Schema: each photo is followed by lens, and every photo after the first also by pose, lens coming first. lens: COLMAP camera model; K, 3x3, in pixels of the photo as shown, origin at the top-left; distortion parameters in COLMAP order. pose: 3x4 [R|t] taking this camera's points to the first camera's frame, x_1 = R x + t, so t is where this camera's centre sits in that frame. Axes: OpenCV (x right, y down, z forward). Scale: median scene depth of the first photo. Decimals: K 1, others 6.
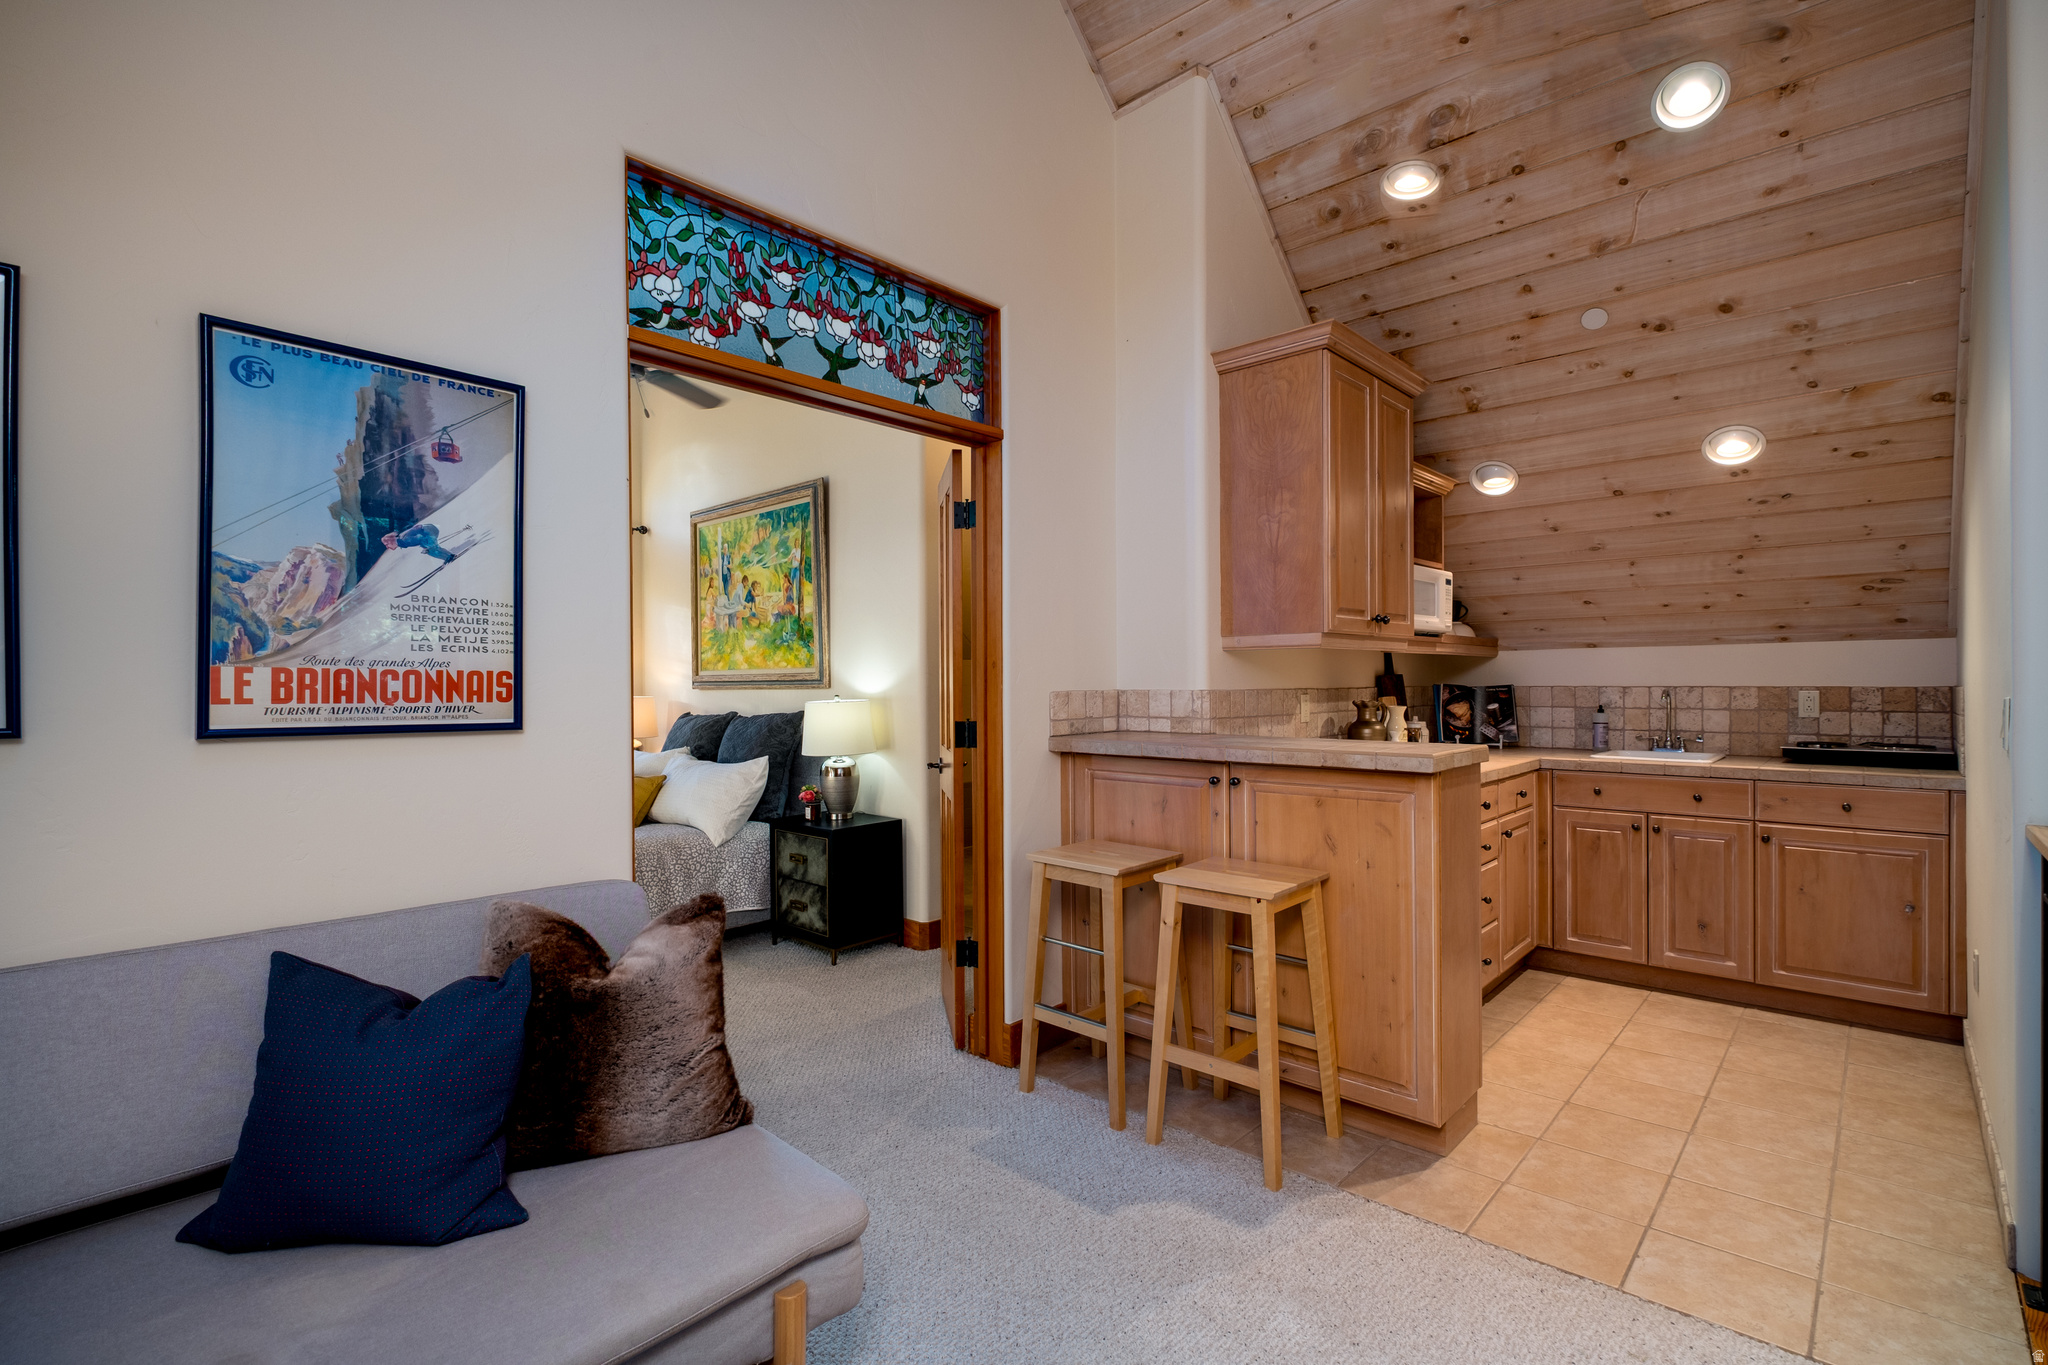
lens RADIAL K [[952.0, 0, 1024.0], [0, 952.0, 682.5], [0, 0, 1]] dist [-0.000685, -0.001320]
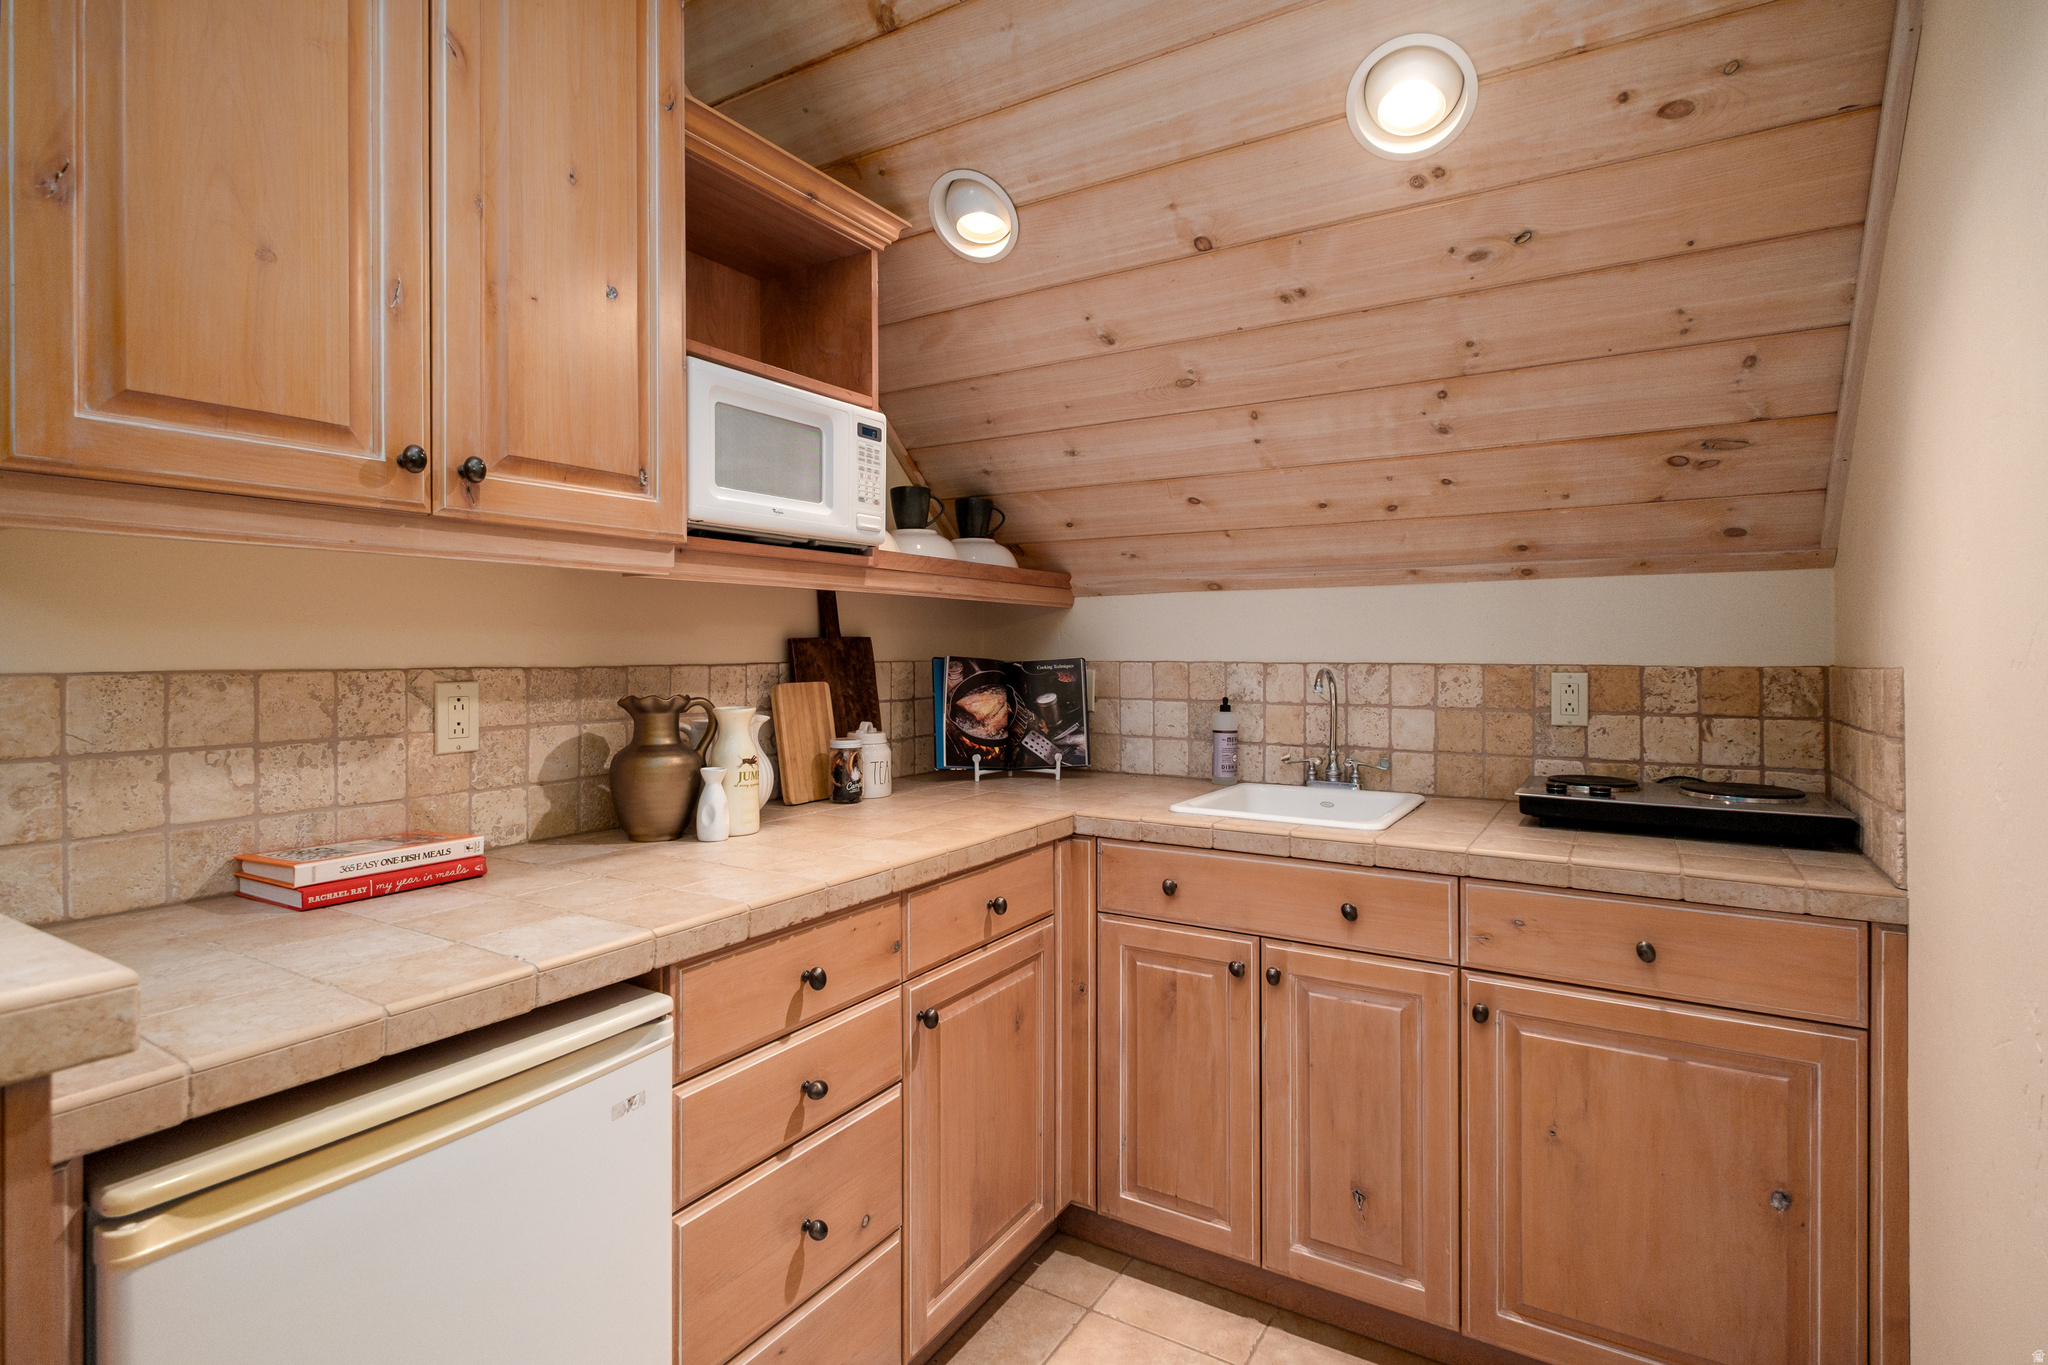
lens RADIAL K [[998.6, 0, 1027.7], [0, 998.6, 644.1], [0, 0, 1]] dist [0.004092, 0.000140]
pose [[0.982160, 0.006227, 0.187942, 0.445637], [-0.004810, 0.999956, -0.007997, -0.001179], [-0.187983, 0.006951, 0.982148, 0.535576]]
